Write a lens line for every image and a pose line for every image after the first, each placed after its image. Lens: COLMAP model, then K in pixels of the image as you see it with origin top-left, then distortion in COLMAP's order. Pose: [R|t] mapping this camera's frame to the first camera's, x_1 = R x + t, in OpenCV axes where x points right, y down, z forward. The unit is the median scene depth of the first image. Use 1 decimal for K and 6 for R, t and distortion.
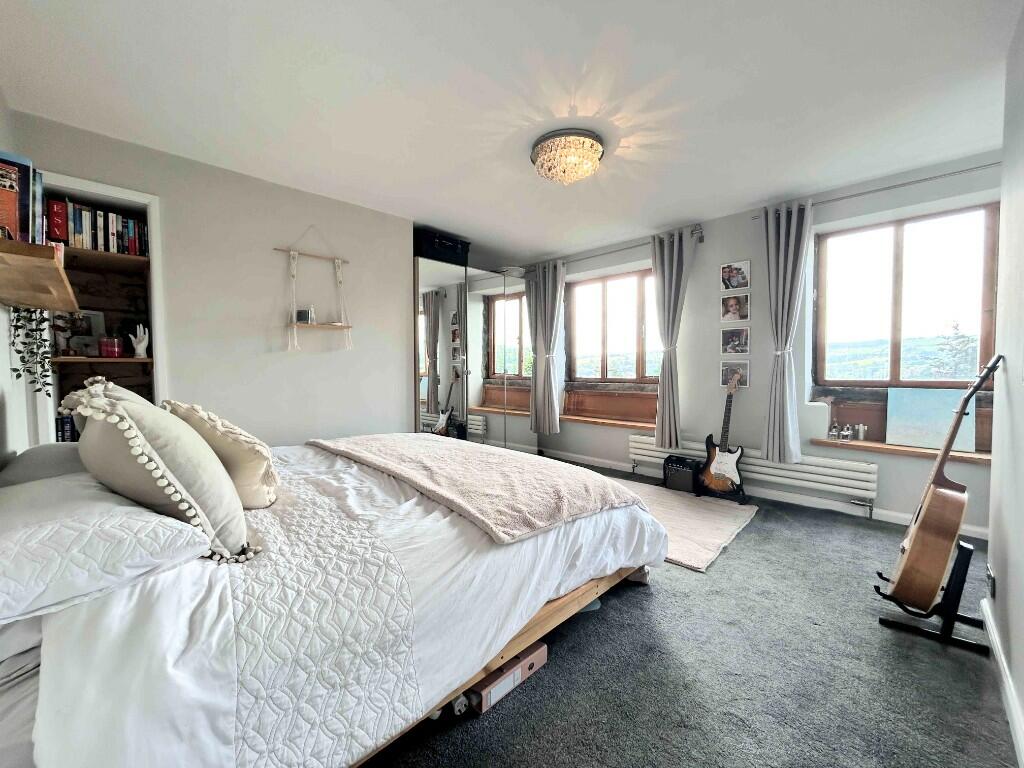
lens RADIAL K [[412.6, 0, 512.0], [0, 412.6, 384.0], [0, 0, 1]] dist [0.002487, 0.000591]
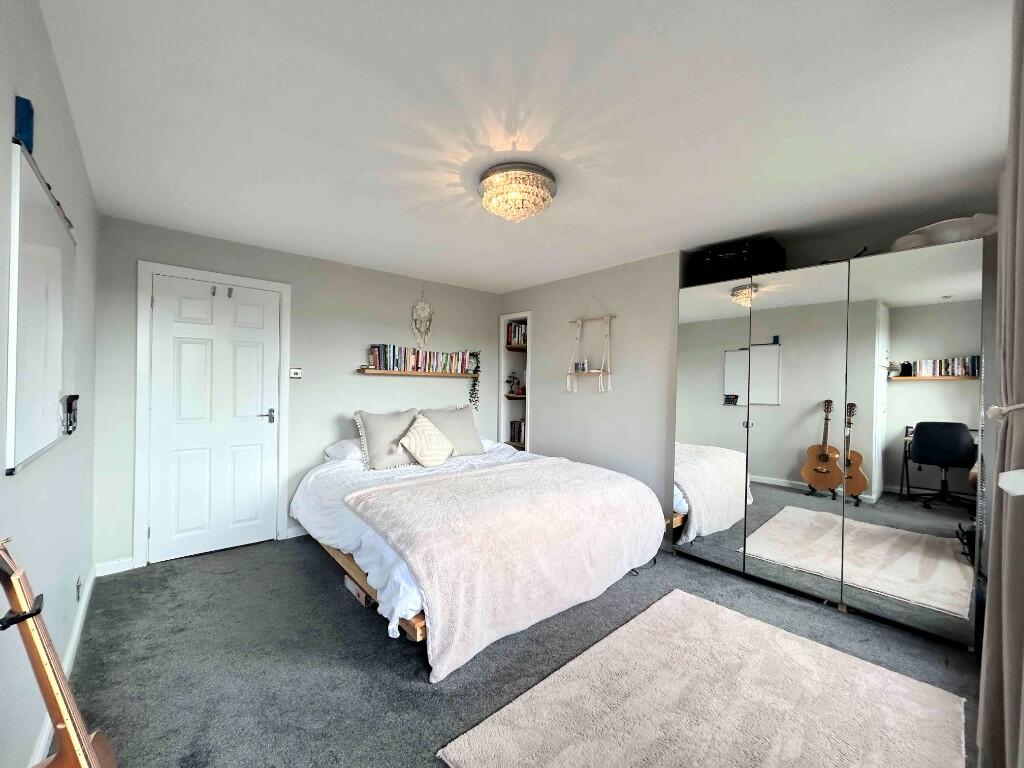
lens RADIAL K [[412.6, 0, 512.0], [0, 412.6, 384.0], [0, 0, 1]] dist [0.002487, 0.000591]
pose [[-0.071753, -0.000754, -0.997422, 1.038194], [-0.060063, 0.998188, 0.003566, -0.114501], [0.995612, 0.060164, -0.071668, 1.052442]]
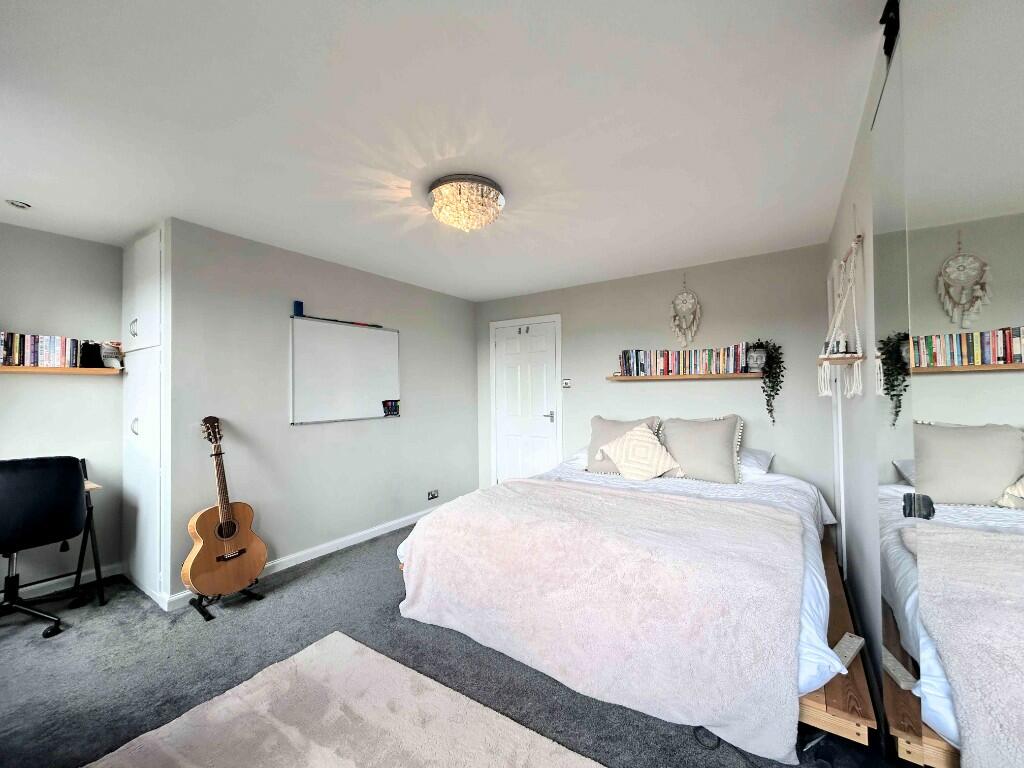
lens RADIAL K [[412.6, 0, 512.0], [0, 412.6, 384.0], [0, 0, 1]] dist [0.002487, 0.000591]
pose [[-0.983036, 0.012637, -0.182977, 0.200774], [0.007690, 0.999586, 0.027719, -0.150155], [0.183252, 0.025842, -0.982726, 1.923703]]
